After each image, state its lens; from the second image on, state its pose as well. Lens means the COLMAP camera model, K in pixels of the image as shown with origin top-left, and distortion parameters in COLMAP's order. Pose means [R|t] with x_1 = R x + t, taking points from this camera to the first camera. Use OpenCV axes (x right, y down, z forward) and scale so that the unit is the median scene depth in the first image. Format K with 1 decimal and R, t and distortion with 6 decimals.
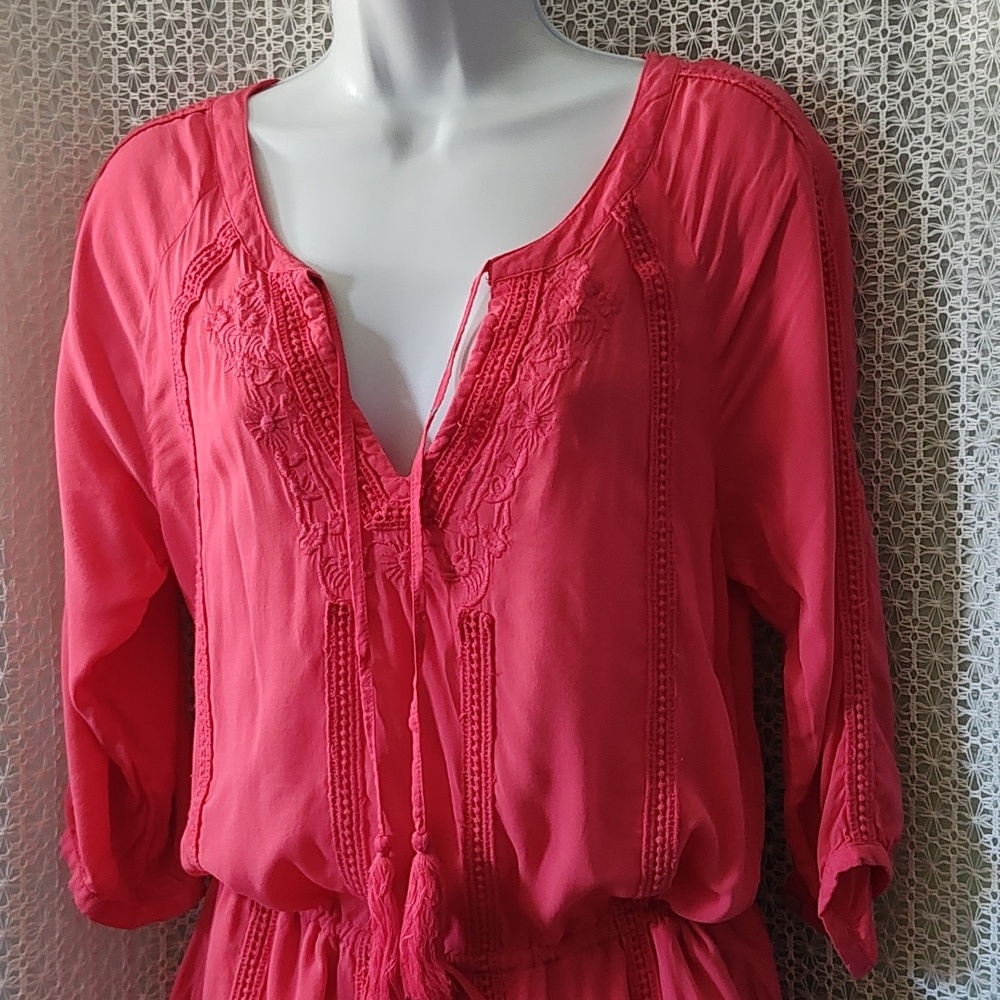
lens RADIAL K [[1864.8, 0, 500.0], [0, 1864.8, 500.0], [0, 0, 1]] dist [0.228906, -1.039772]
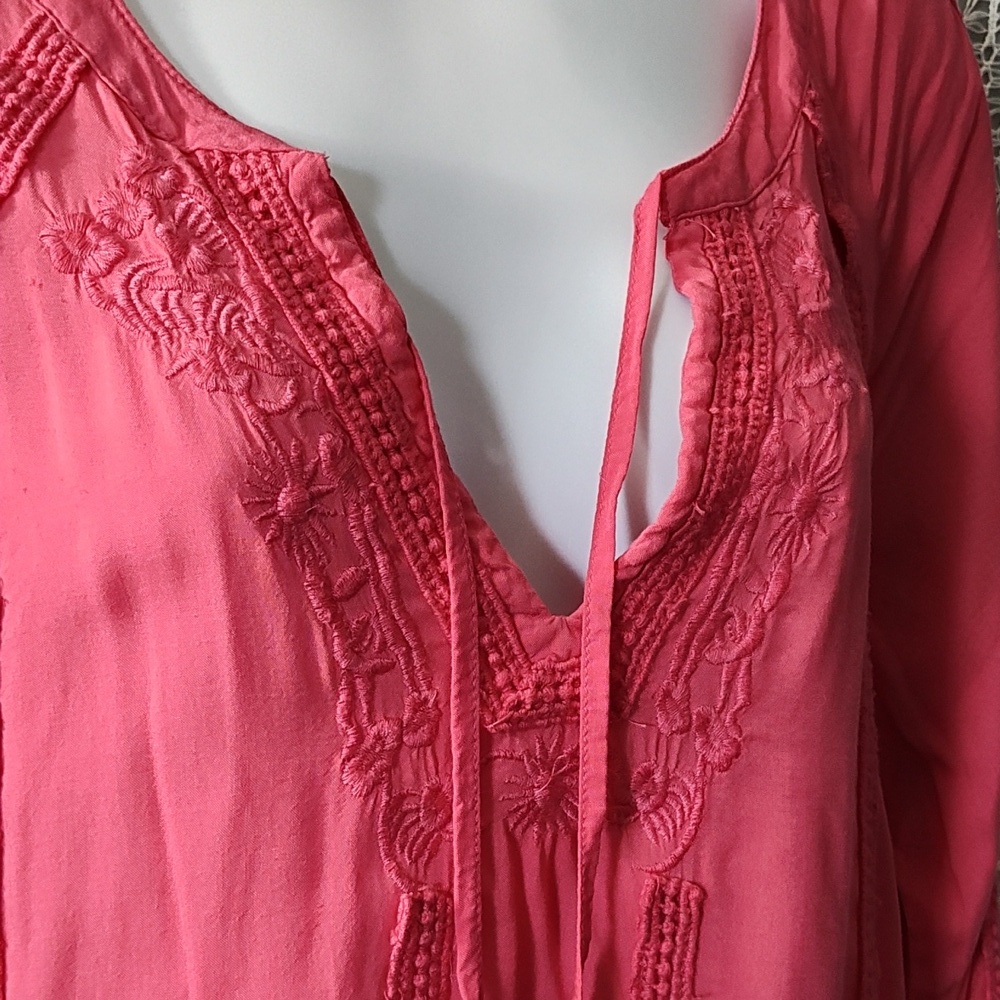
lens RADIAL K [[1864.8, 0, 500.0], [0, 1864.8, 500.0], [0, 0, 1]] dist [0.228906, -1.039772]
pose [[0.780968, -0.007077, 0.624531, -0.357181], [-0.015184, 0.999425, 0.030312, -0.055488], [-0.624387, -0.033156, 0.780411, 0.632904]]
